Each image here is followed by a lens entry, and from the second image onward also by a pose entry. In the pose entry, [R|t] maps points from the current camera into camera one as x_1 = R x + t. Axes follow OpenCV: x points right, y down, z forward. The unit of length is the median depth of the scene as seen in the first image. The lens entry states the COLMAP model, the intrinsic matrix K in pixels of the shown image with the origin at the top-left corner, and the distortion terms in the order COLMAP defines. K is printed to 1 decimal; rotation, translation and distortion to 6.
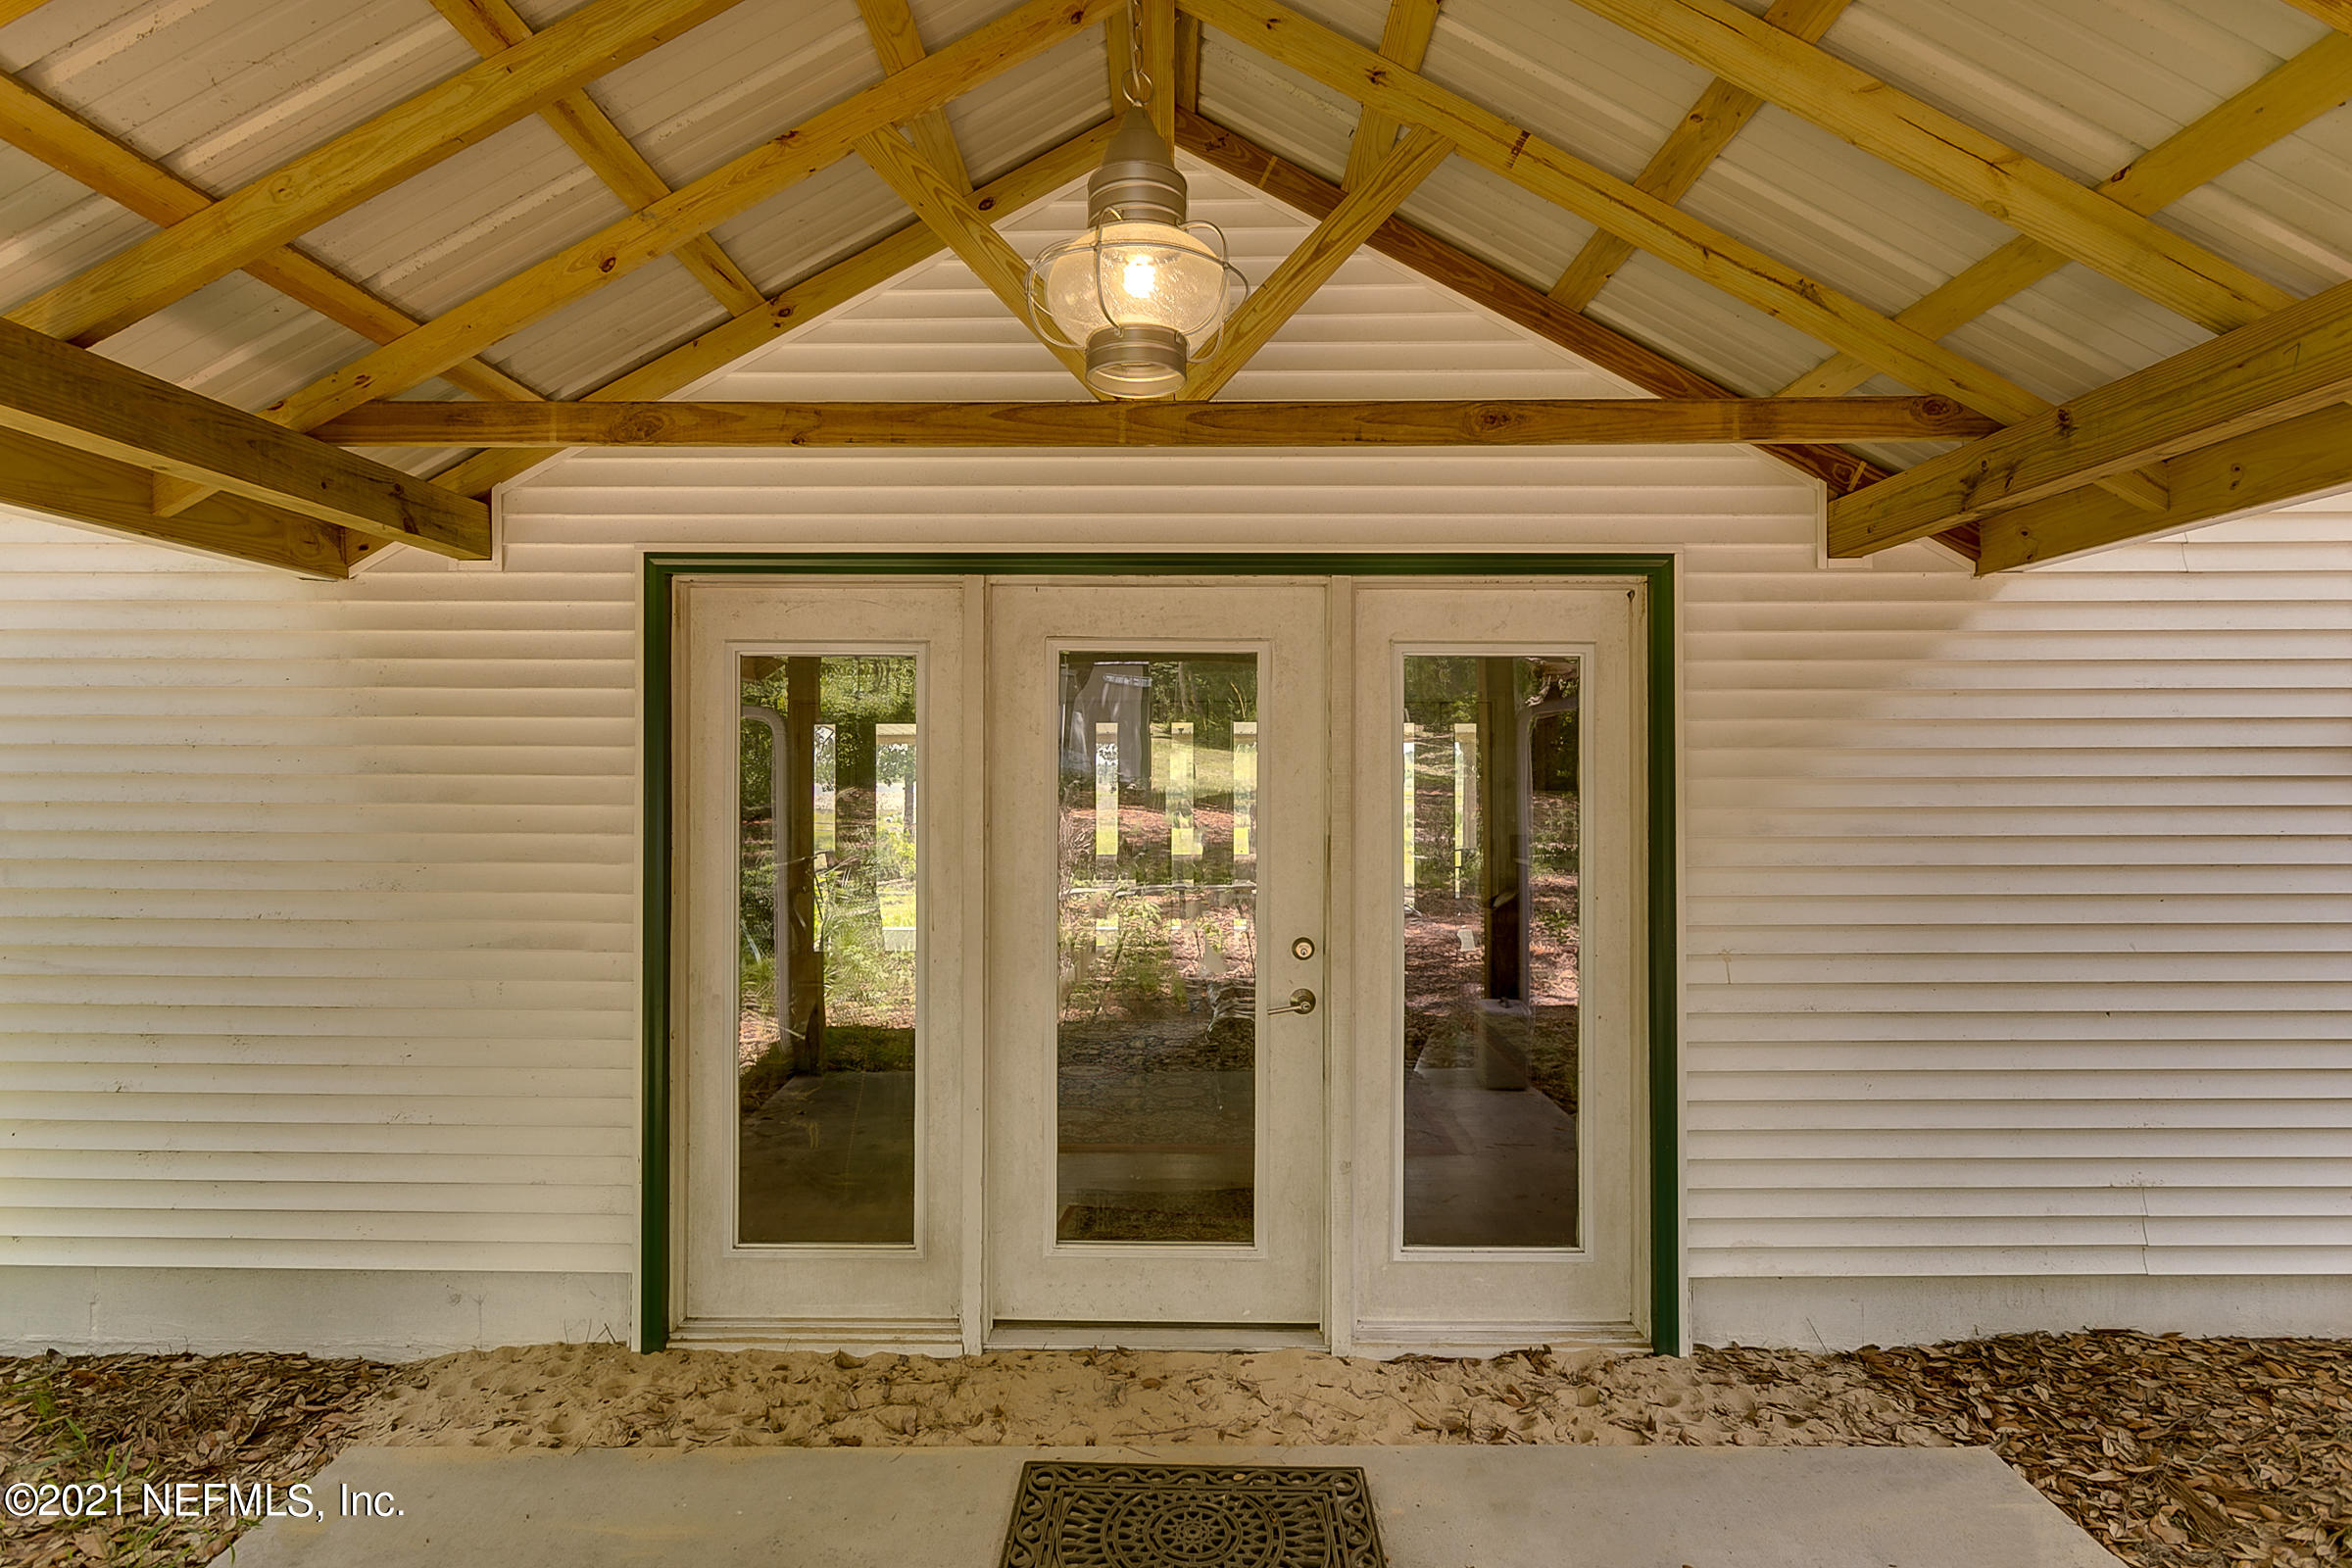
lens RADIAL K [[1168.5, 0, 1177.7], [0, 1168.5, 772.8], [0, 0, 1]] dist [-0.003476, 0.000673]
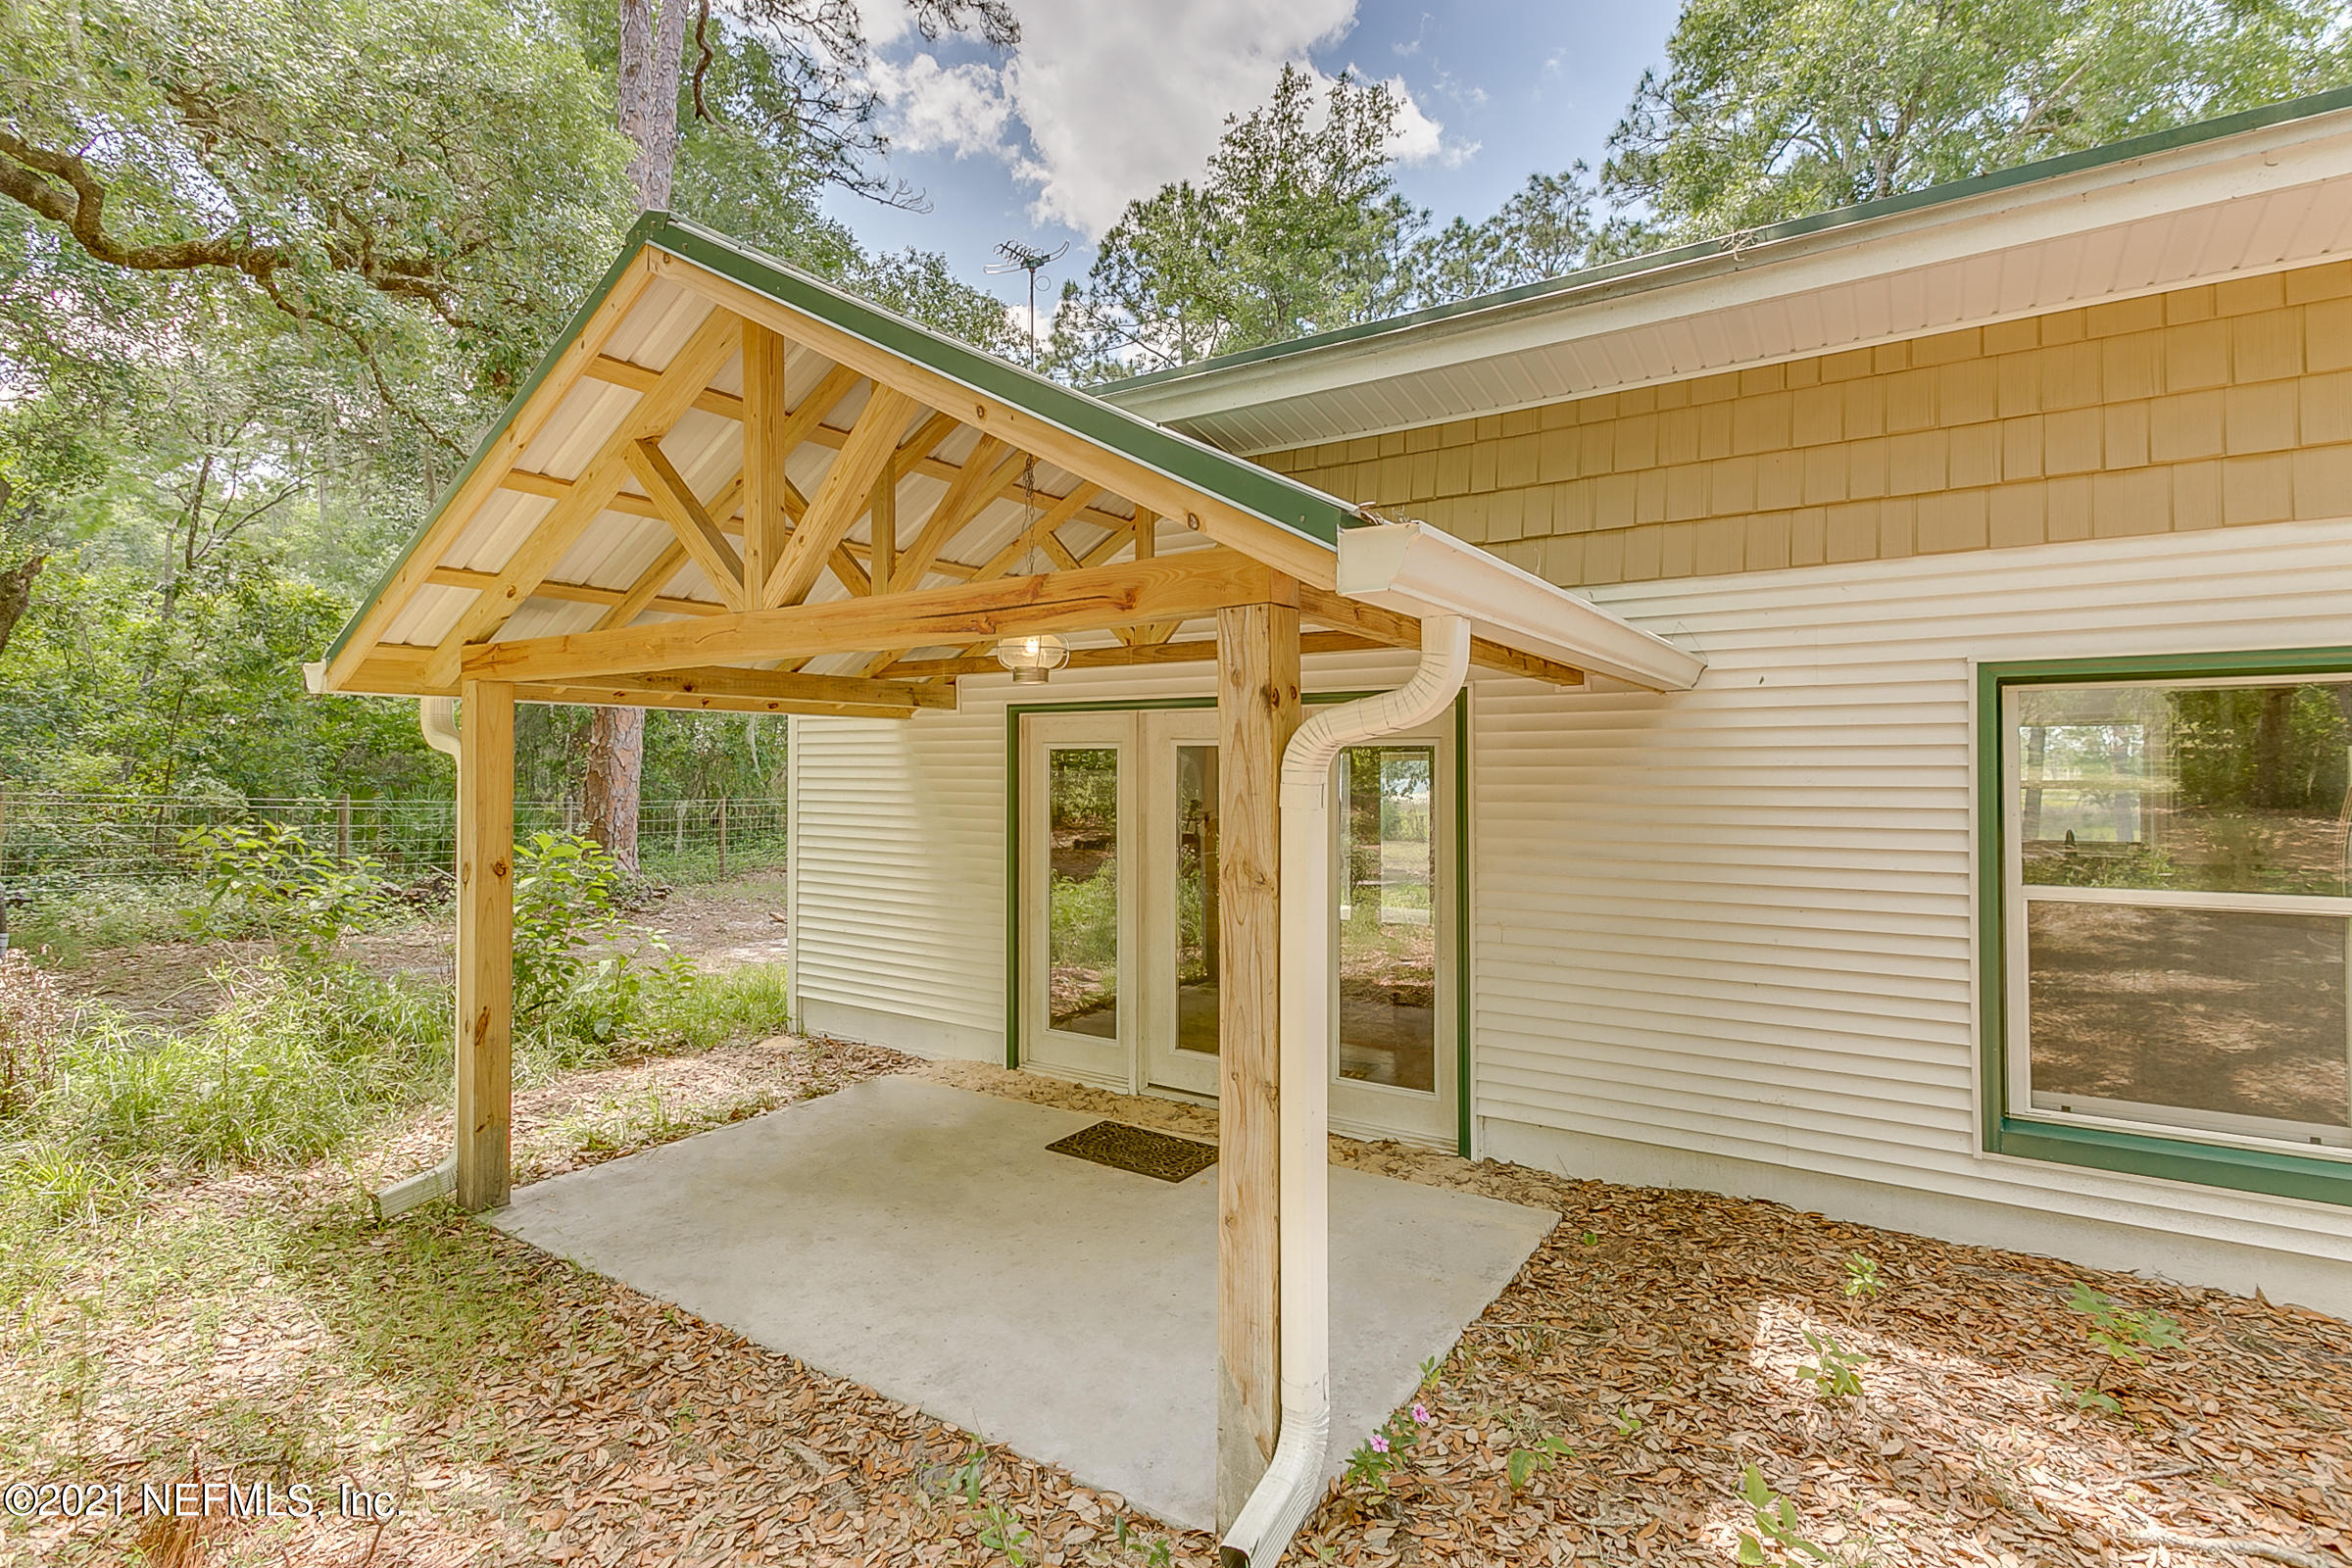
lens RADIAL K [[1168.5, 0, 1168.1], [0, 1168.5, 778.0], [0, 0, 1]] dist [-0.003476, 0.000673]
pose [[0.832459, 0.005011, -0.554063, 1.017948], [-0.000850, 0.999969, 0.007767, -0.067922], [0.554085, -0.005995, 0.832438, -0.663067]]
